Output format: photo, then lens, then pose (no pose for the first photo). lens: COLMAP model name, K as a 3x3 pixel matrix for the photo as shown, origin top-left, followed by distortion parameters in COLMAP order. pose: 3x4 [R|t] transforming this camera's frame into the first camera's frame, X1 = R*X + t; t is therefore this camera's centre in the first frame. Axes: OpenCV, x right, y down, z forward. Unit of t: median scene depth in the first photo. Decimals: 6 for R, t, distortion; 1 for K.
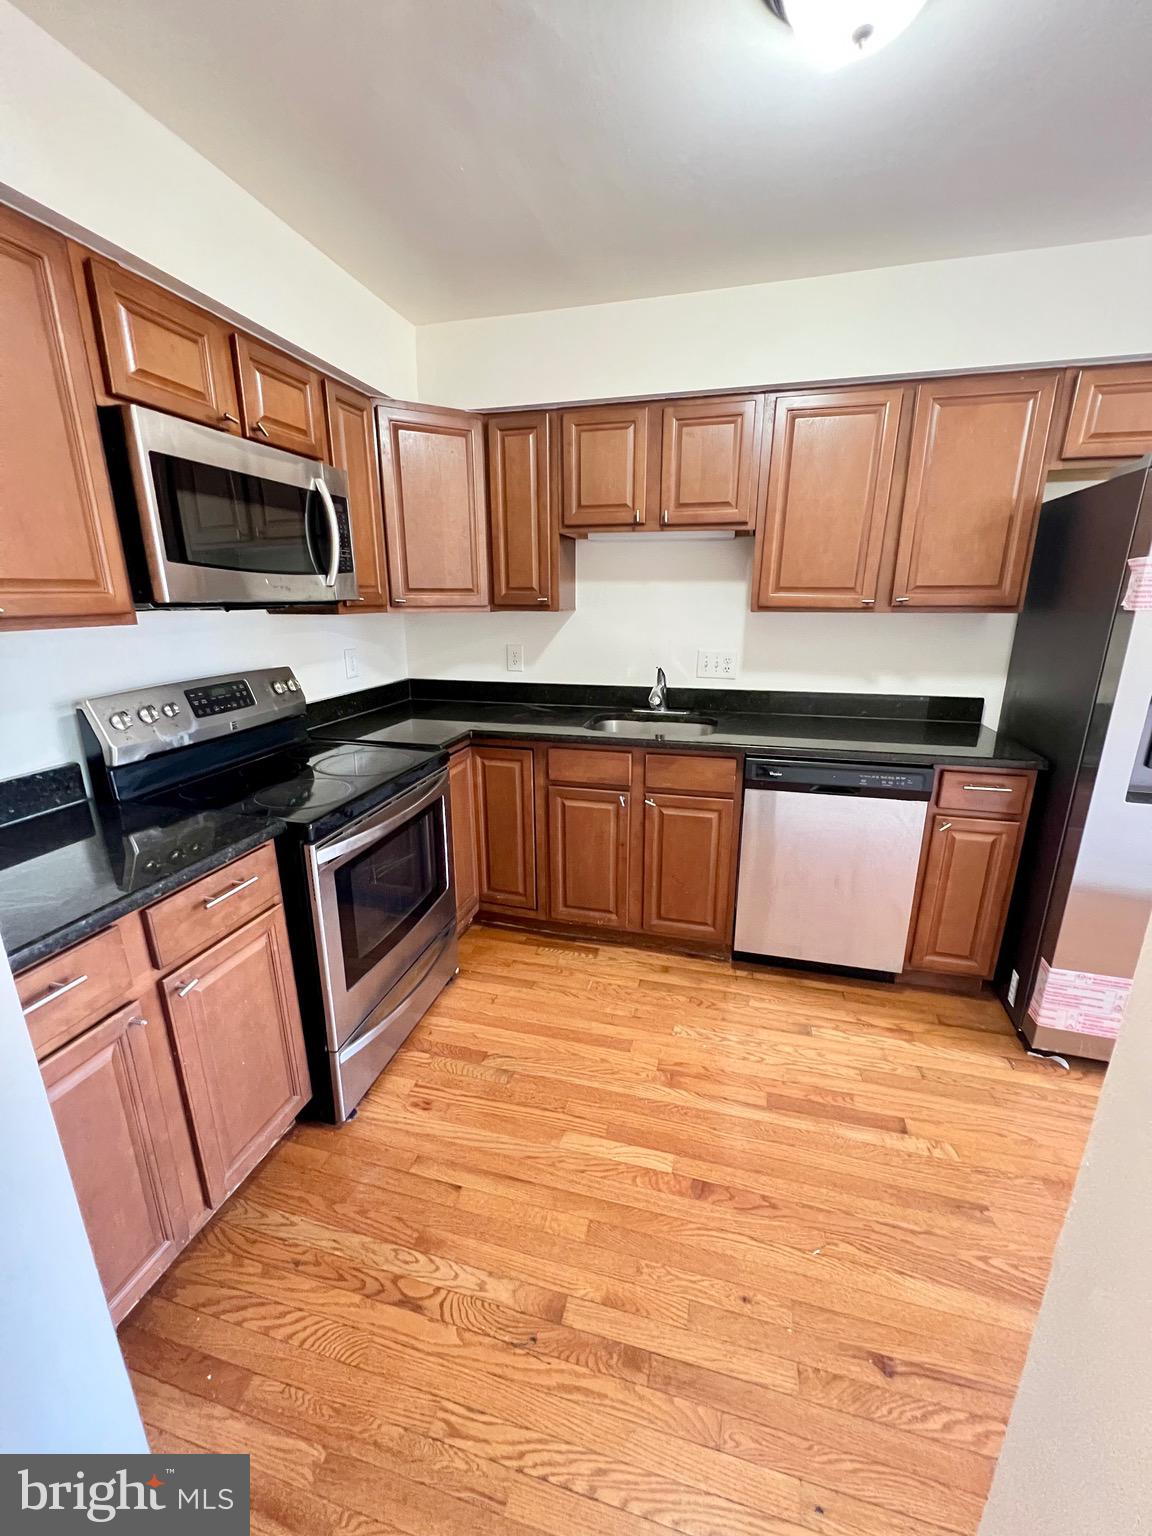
lens RADIAL K [[617.7, 0, 579.2], [0, 617.7, 766.9], [0, 0, 1]] dist [-0.003343, 0.001782]
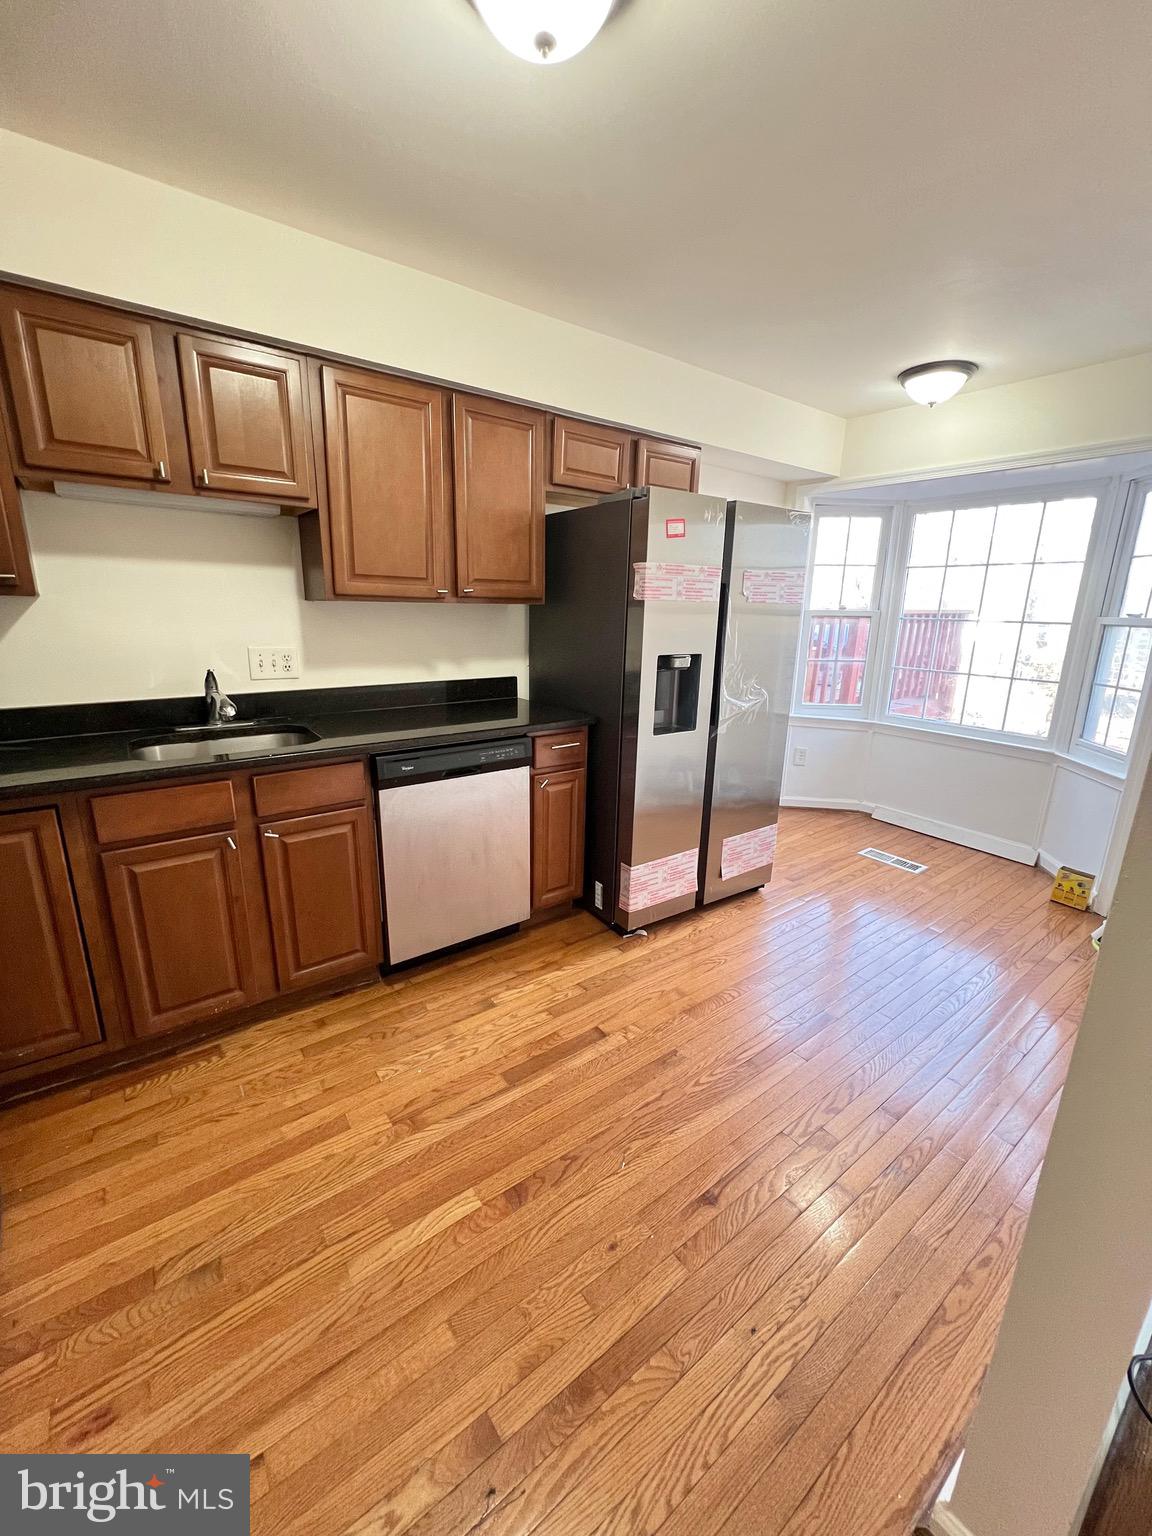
lens RADIAL K [[617.7, 0, 578.8], [0, 617.7, 765.4], [0, 0, 1]] dist [-0.003343, 0.001782]
pose [[0.615192, -0.185433, 0.766259, -0.264117], [0.191290, 0.978010, 0.083099, -0.022204], [-0.764818, 0.095456, 0.637135, 0.188143]]
